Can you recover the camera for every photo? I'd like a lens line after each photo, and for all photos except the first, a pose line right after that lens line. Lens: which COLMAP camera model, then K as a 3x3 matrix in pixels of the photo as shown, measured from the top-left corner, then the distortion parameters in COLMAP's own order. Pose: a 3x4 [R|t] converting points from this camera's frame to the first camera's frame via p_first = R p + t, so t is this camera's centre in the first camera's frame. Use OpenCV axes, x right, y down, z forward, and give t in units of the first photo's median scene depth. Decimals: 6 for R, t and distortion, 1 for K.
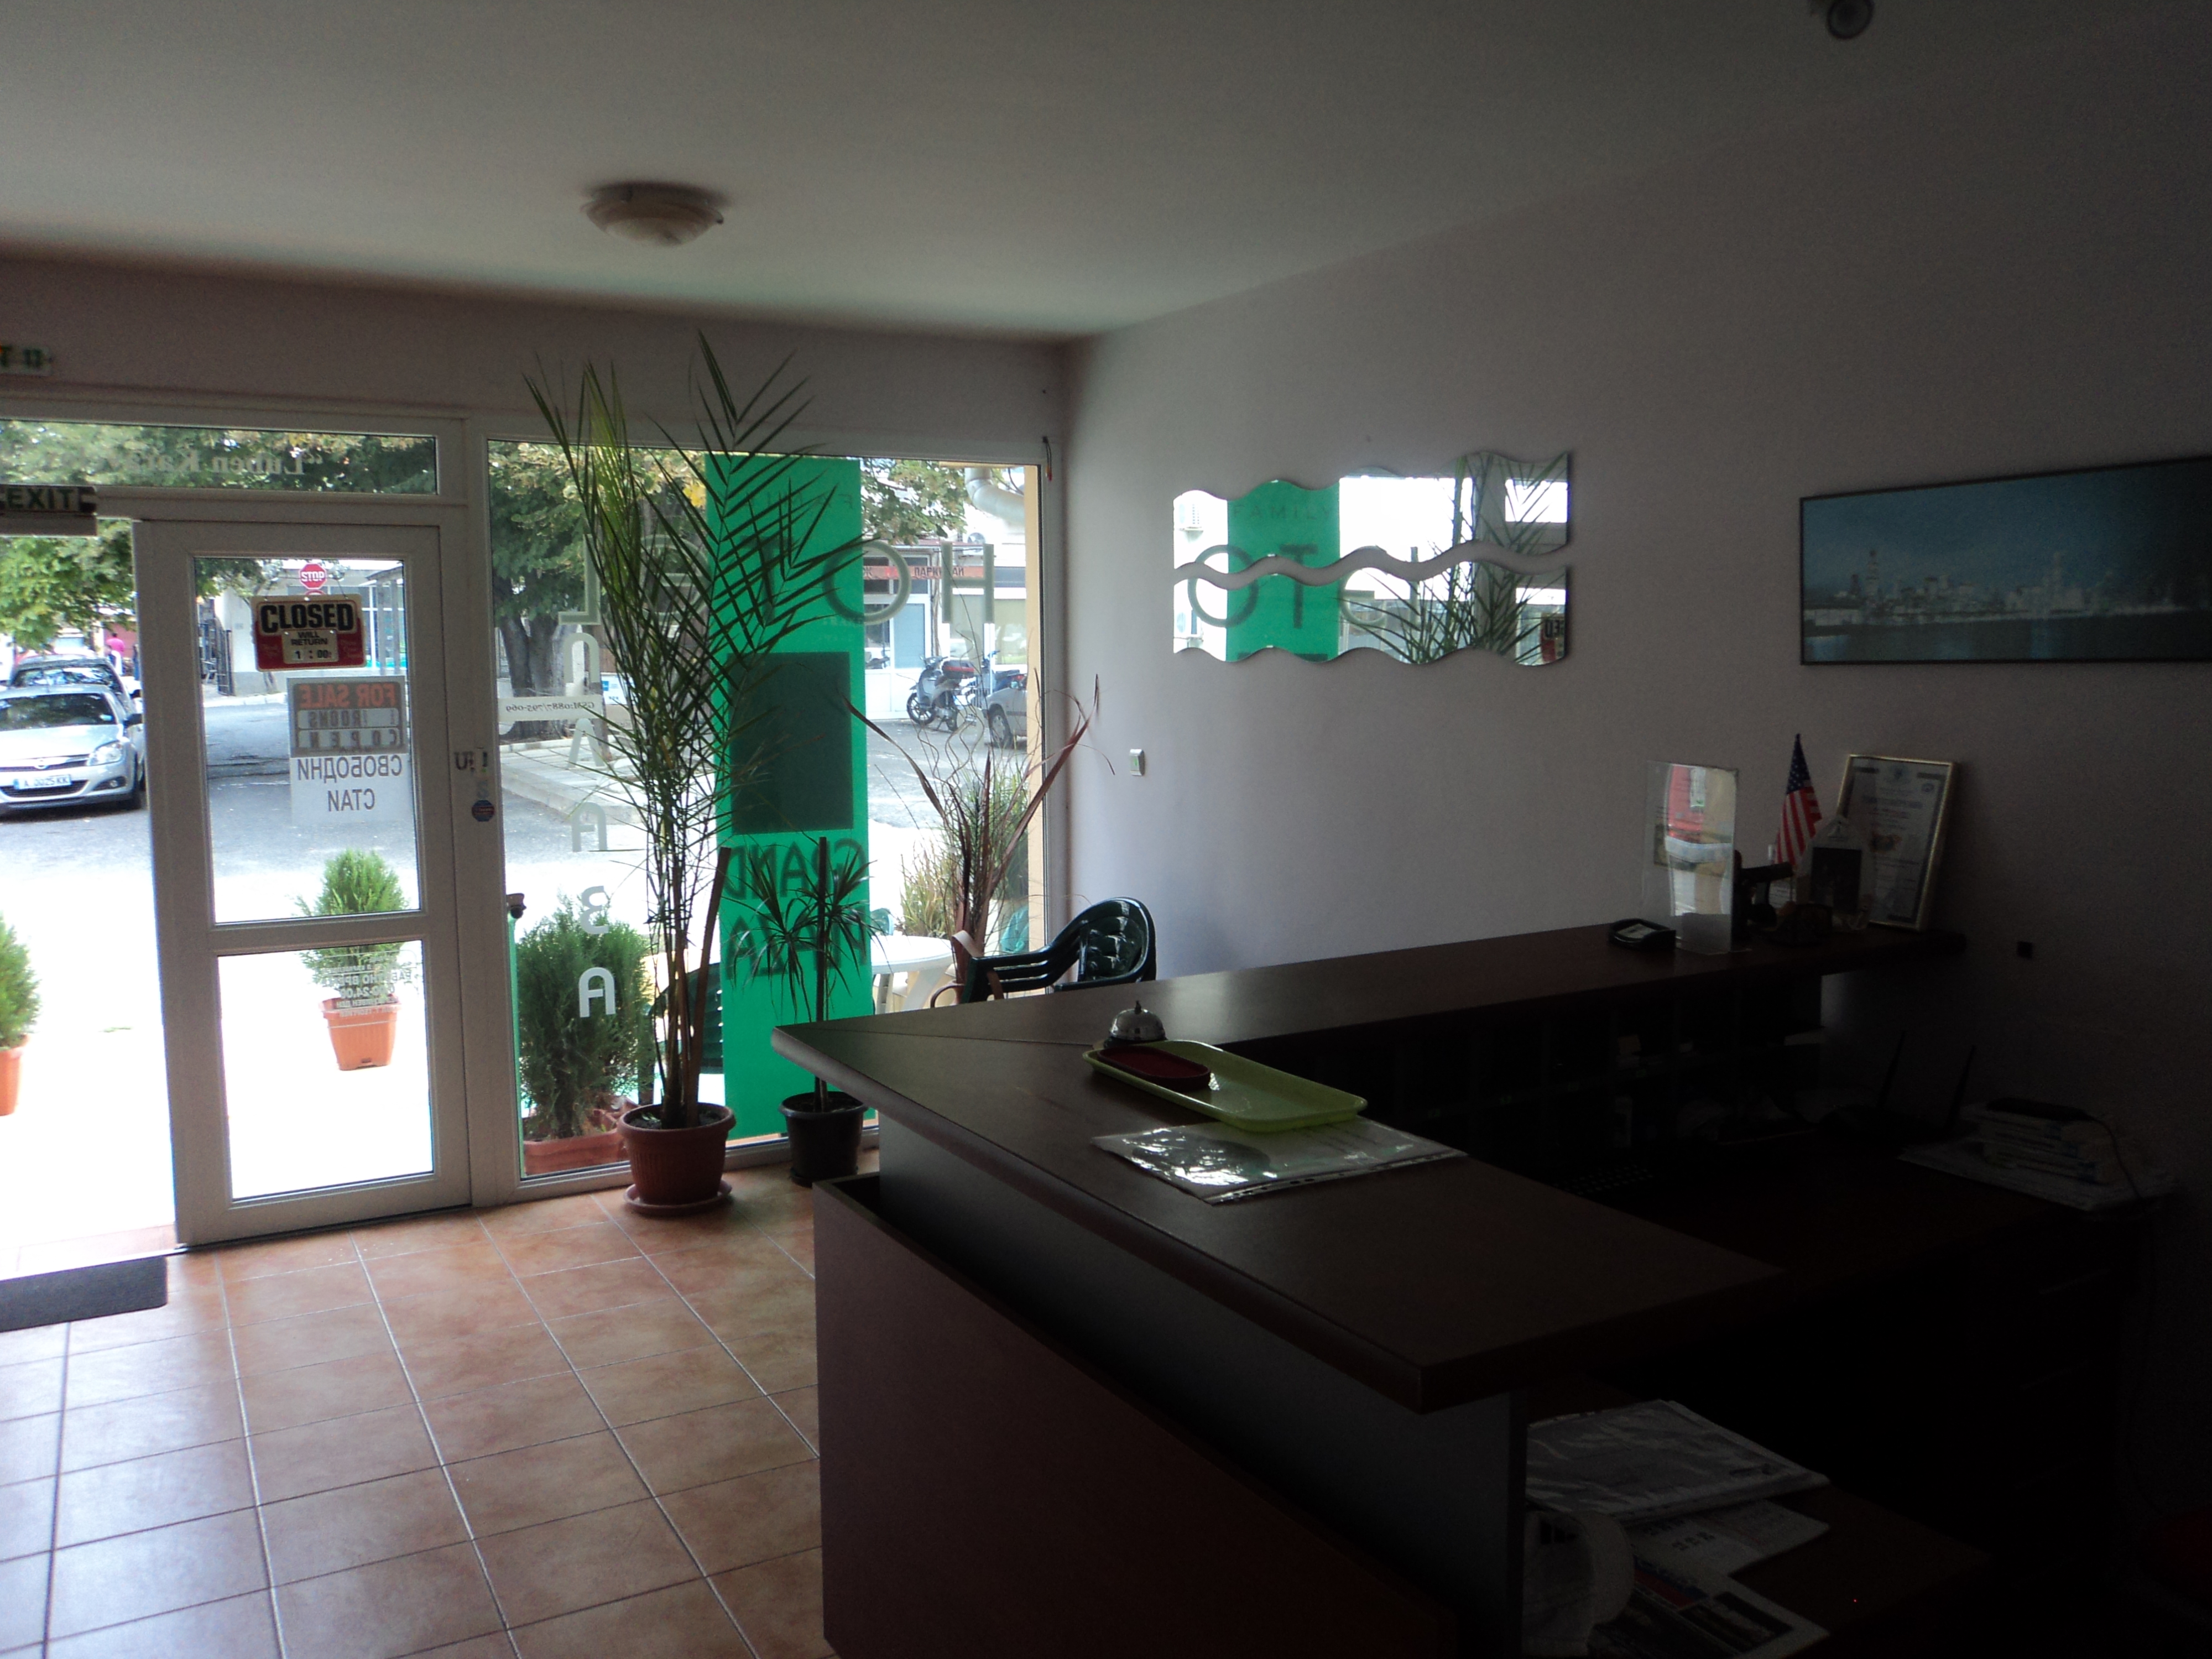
lens RADIAL K [[1792.3, 0, 1106.3], [0, 1792.3, 830.9], [0, 0, 1]] dist [-0.011076, 0.008871]
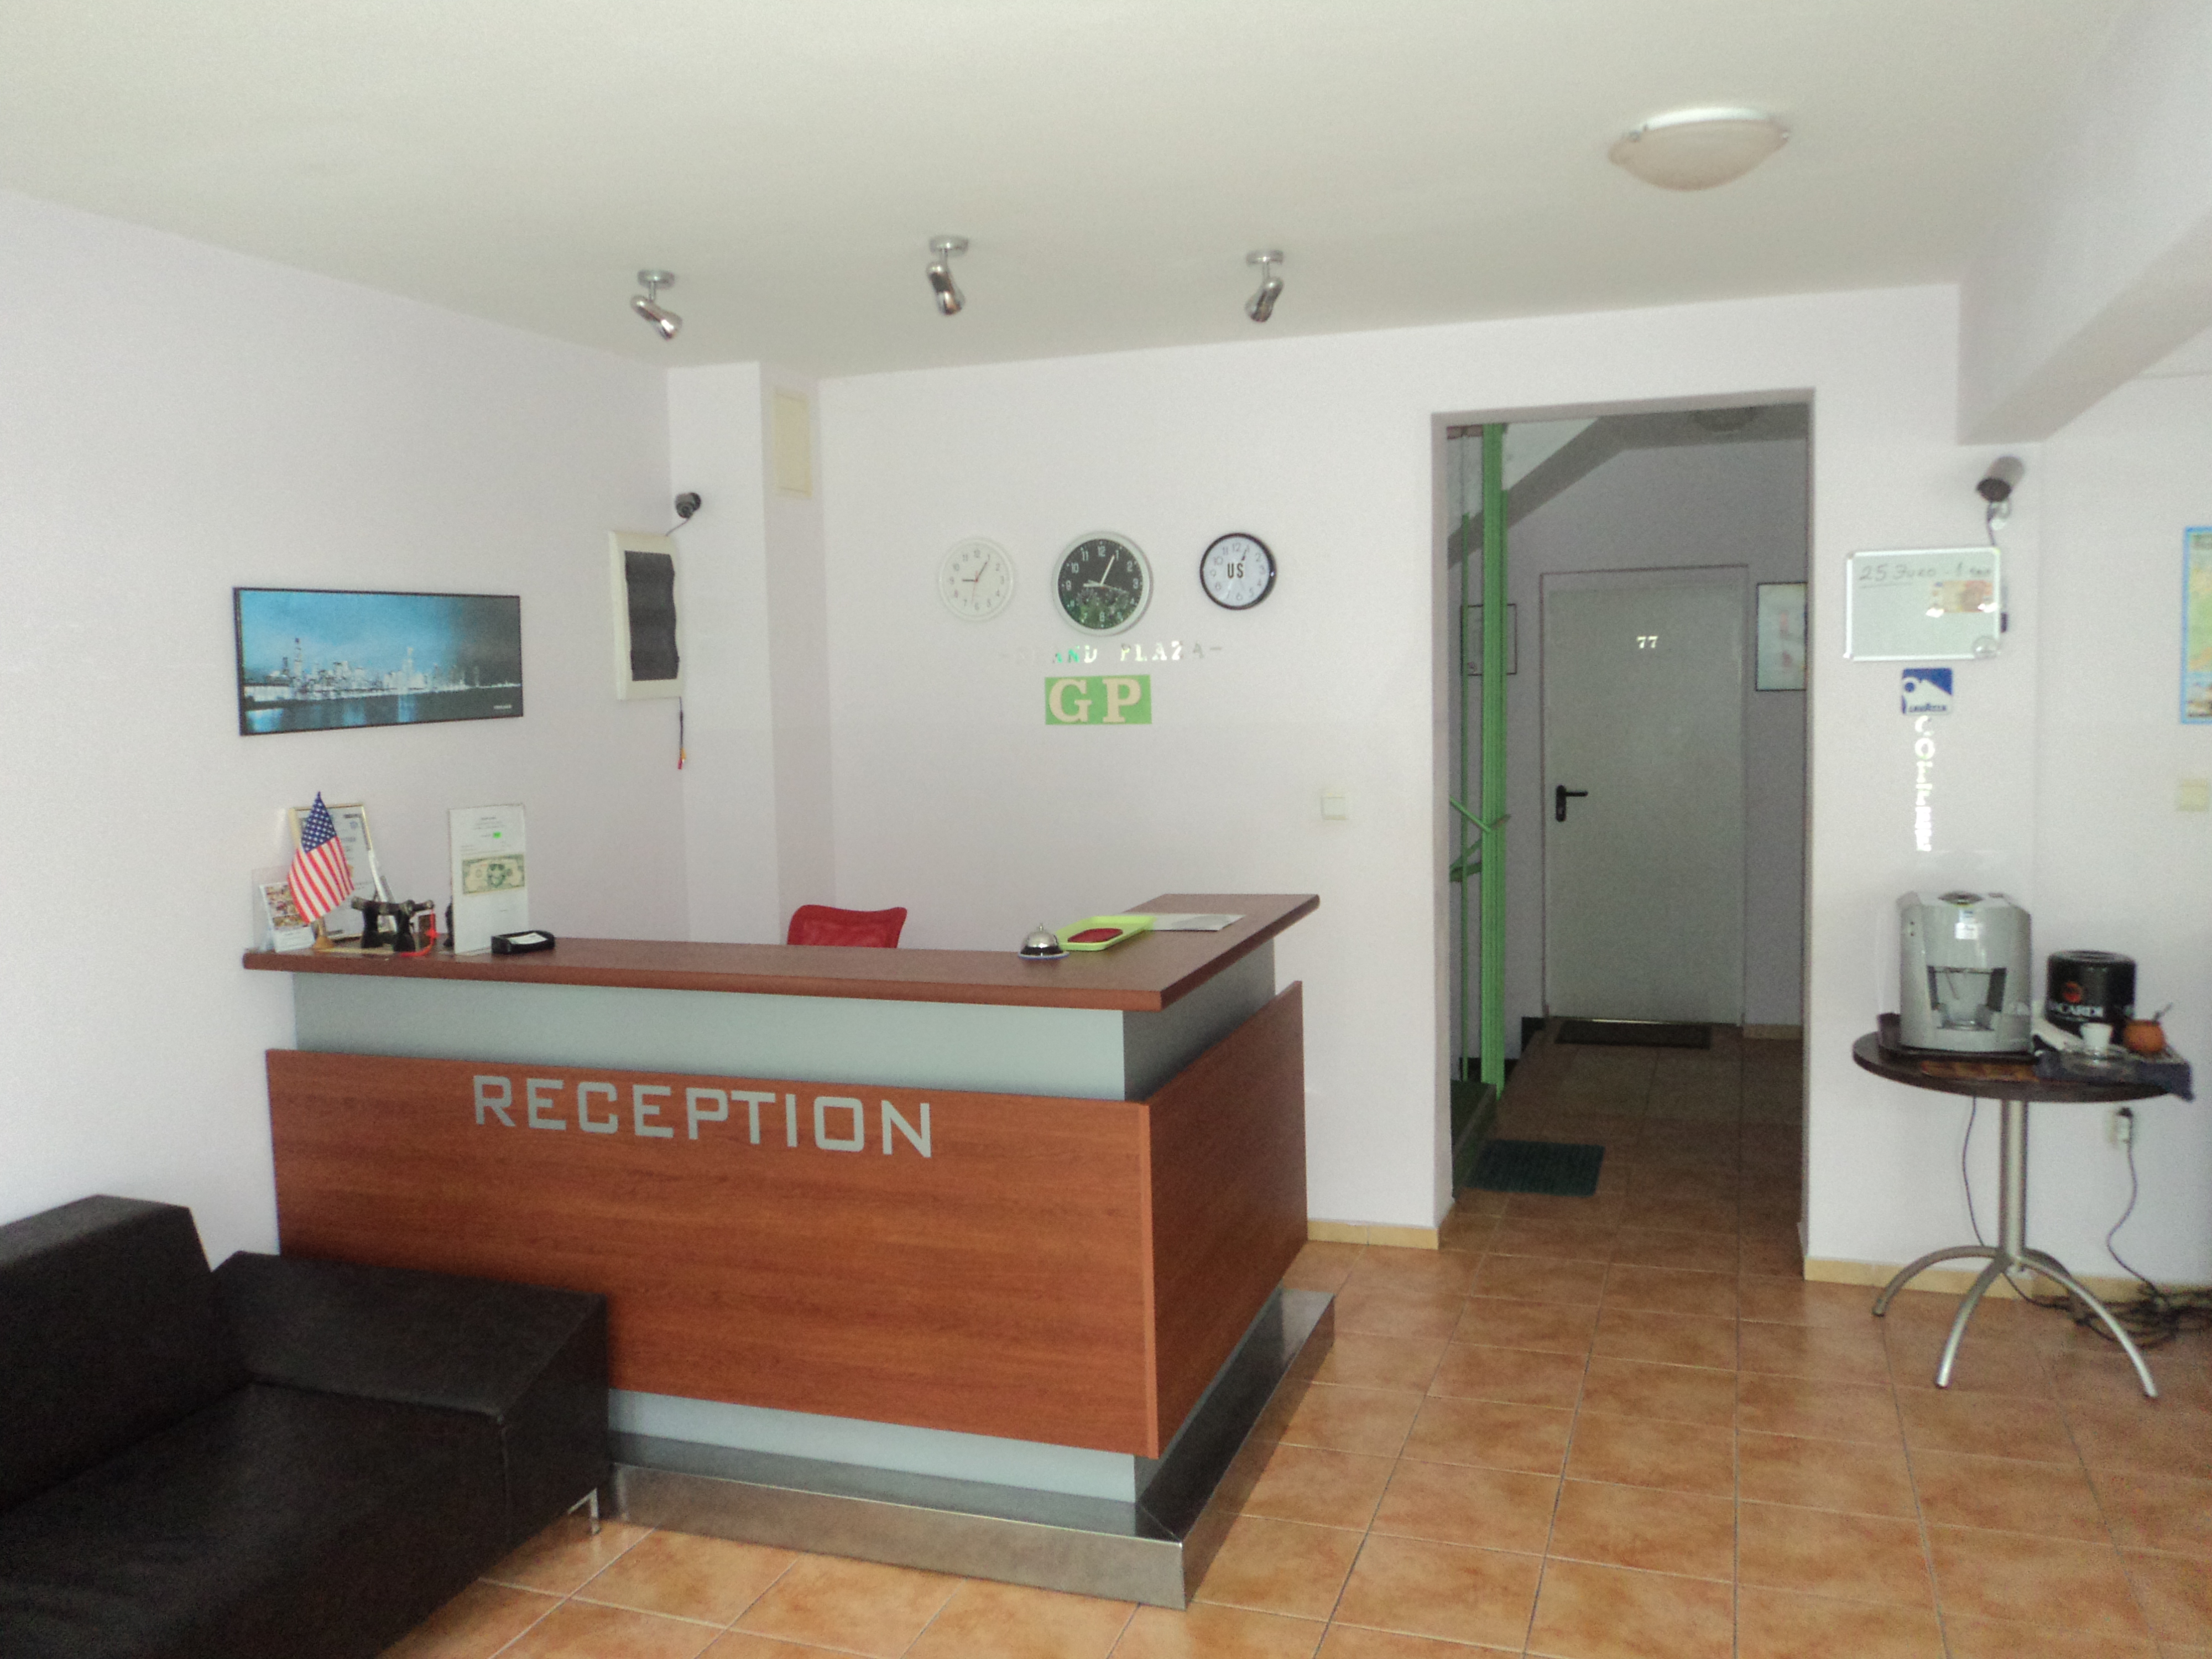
lens RADIAL K [[1792.3, 0, 1106.9], [0, 1792.3, 824.4], [0, 0, 1]] dist [-0.011076, 0.008871]
pose [[-0.665178, -0.047062, 0.745201, -0.833407], [0.098979, 0.983647, 0.150471, -0.159256], [-0.740096, 0.173849, -0.649642, 1.387572]]
